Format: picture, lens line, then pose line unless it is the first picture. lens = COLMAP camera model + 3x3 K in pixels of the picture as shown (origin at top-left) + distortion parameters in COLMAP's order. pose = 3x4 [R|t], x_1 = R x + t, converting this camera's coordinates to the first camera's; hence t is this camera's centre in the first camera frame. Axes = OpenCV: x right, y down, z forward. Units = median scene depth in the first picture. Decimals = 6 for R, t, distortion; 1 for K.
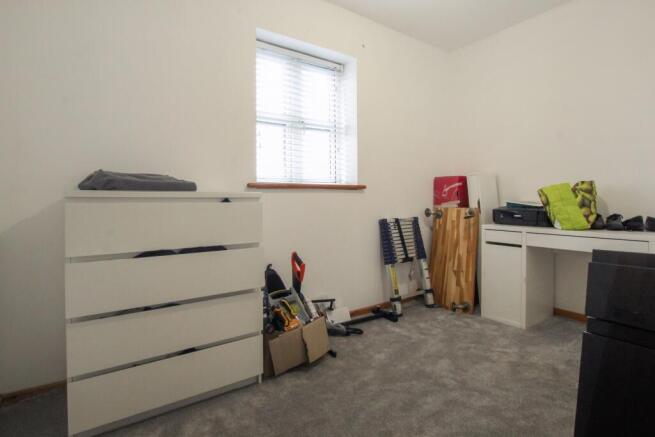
lens RADIAL K [[332.3, 0, 325.4], [0, 332.3, 195.1], [0, 0, 1]] dist [-0.040689, 0.012613]
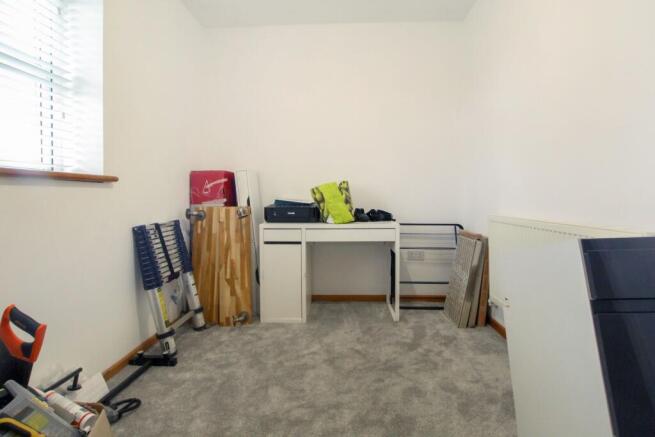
lens RADIAL K [[332.3, 0, 325.4], [0, 332.3, 195.1], [0, 0, 1]] dist [-0.040689, 0.012613]
pose [[0.582668, 0.001945, 0.812708, -0.173232], [-0.004778, 0.999988, 0.001032, 0.005337], [-0.812696, -0.004484, 0.582671, 0.293915]]
